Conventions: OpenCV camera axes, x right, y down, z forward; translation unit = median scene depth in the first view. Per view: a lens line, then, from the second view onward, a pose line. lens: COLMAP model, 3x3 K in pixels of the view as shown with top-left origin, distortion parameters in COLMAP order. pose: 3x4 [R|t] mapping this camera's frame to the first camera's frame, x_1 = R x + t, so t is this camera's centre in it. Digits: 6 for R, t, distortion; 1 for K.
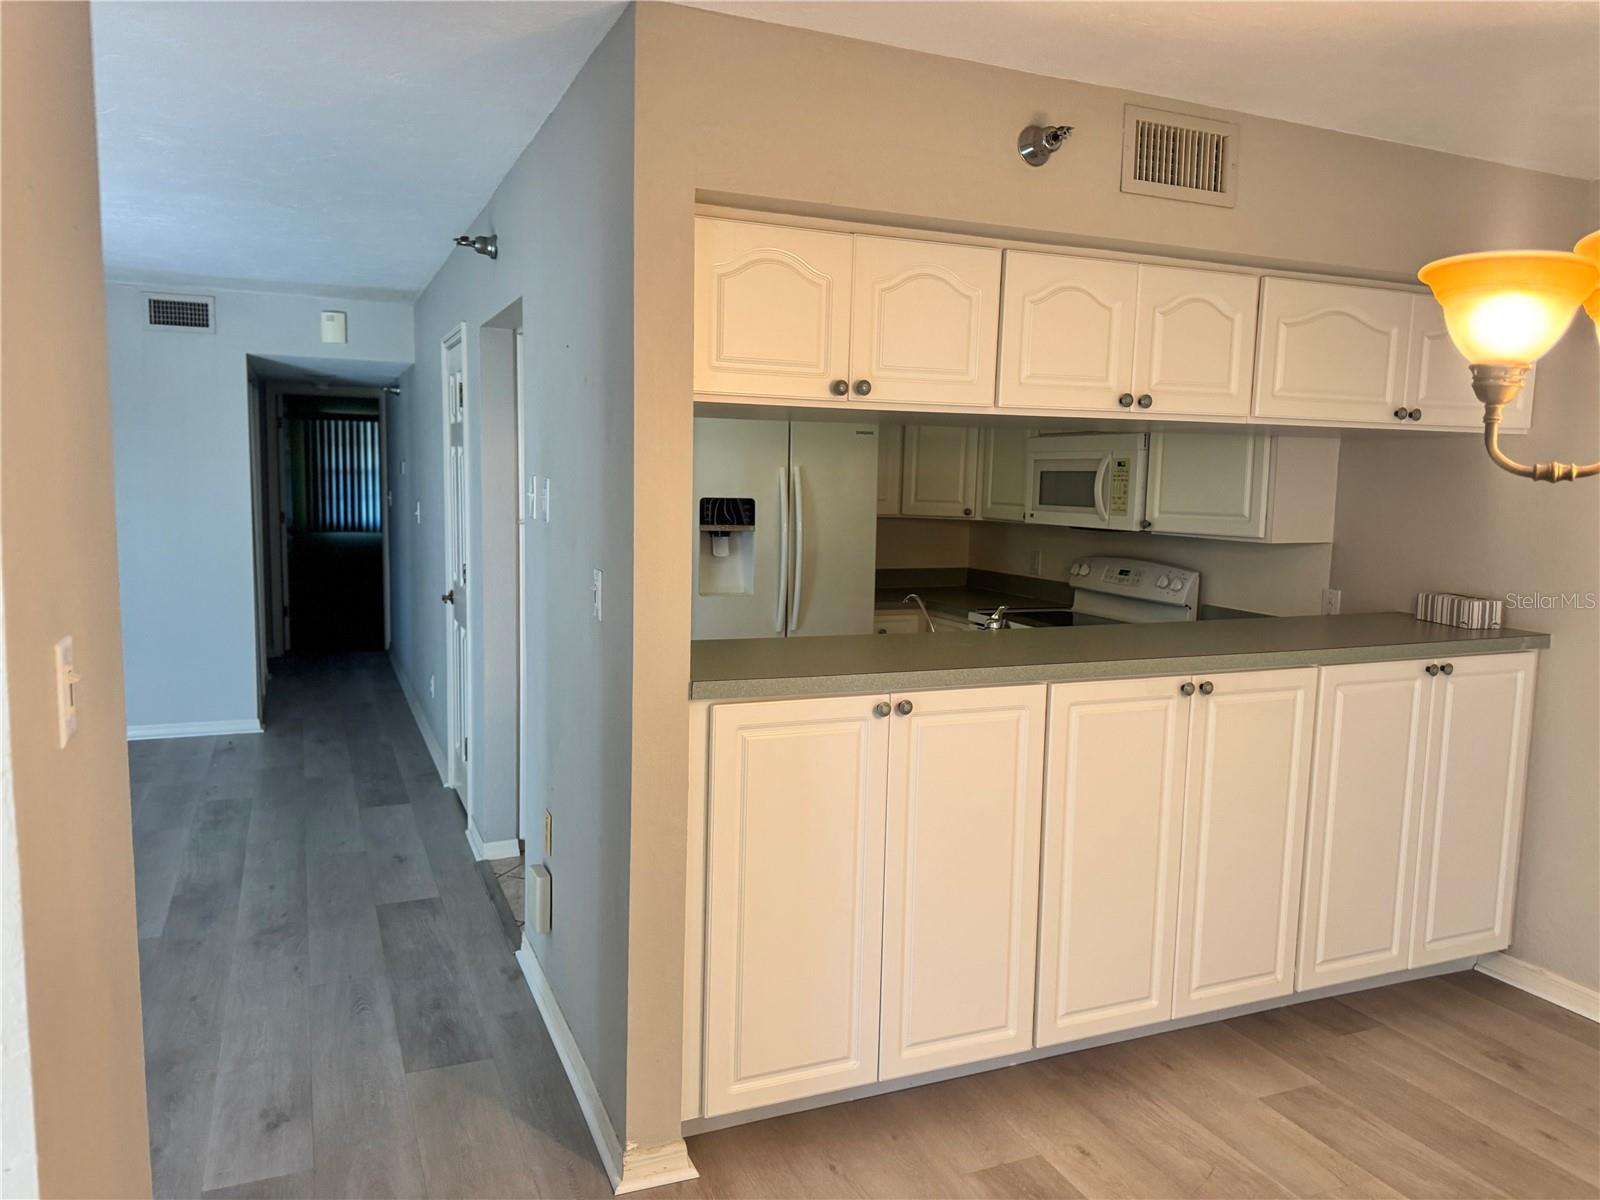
lens RADIAL K [[1122.9, 0, 782.8], [0, 1122.9, 605.1], [0, 0, 1]] dist [0.052456, -0.066858]
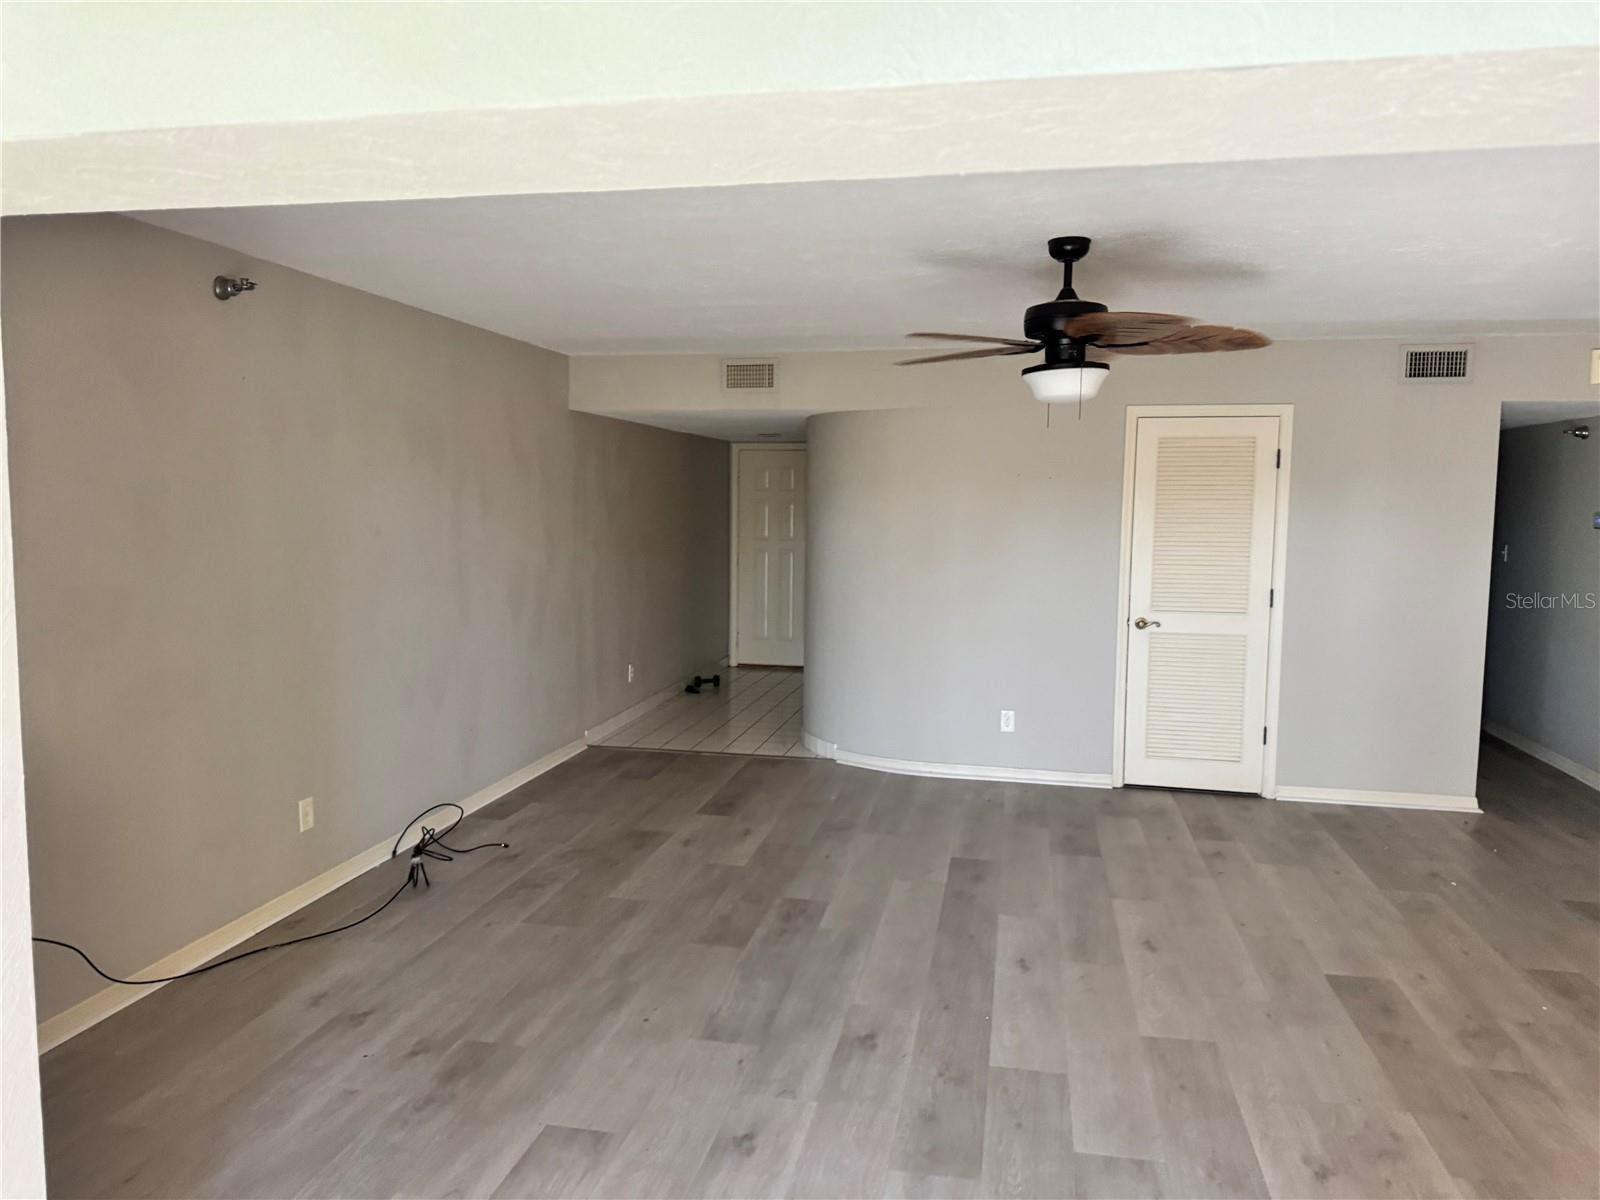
lens RADIAL K [[1122.9, 0, 788.3], [0, 1122.9, 590.7], [0, 0, 1]] dist [0.052456, -0.066858]
pose [[0.818161, 0.034357, -0.573963, -0.584618], [-0.060429, 0.997823, -0.026411, -0.012853], [0.571806, 0.056293, 0.818456, -0.111681]]
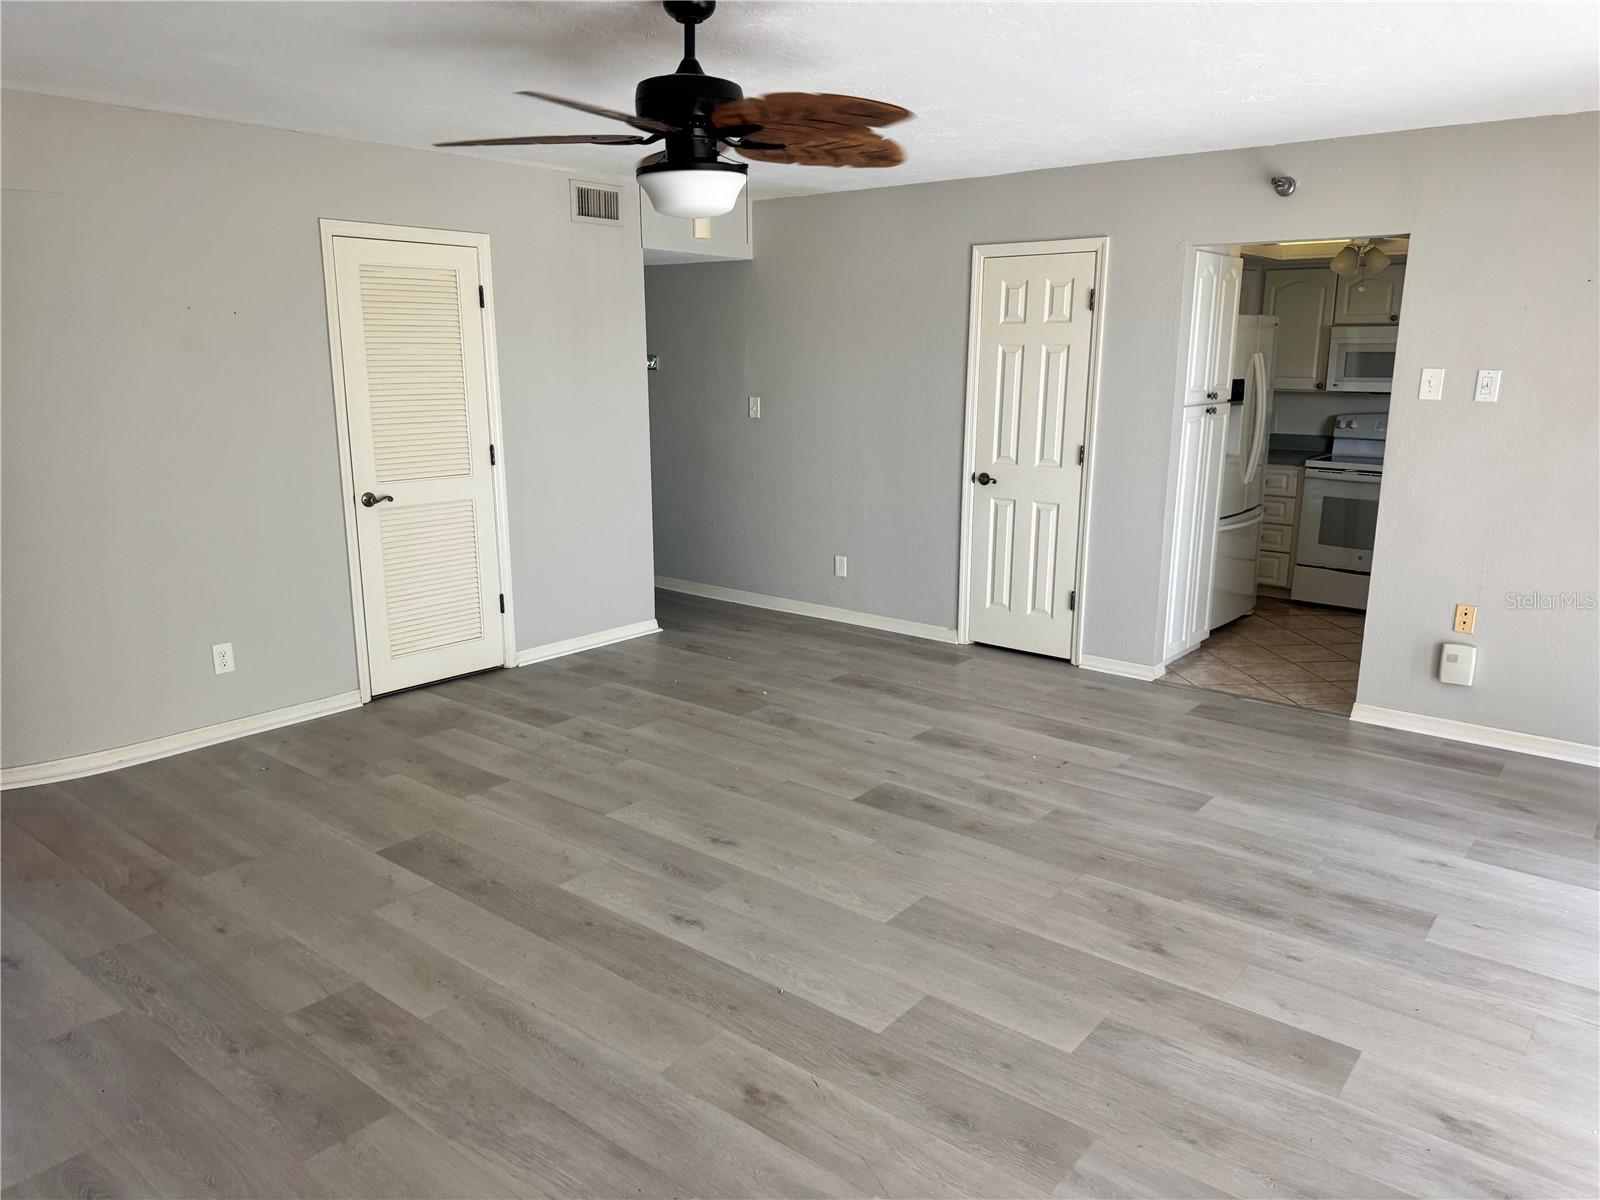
lens RADIAL K [[1122.9, 0, 809.3], [0, 1122.9, 605.7], [0, 0, 1]] dist [0.052456, -0.066858]
pose [[0.887416, -0.122840, 0.444300, -1.155970], [0.071541, 0.988863, 0.130507, -0.047828], [-0.455383, -0.084029, 0.886321, 0.064762]]
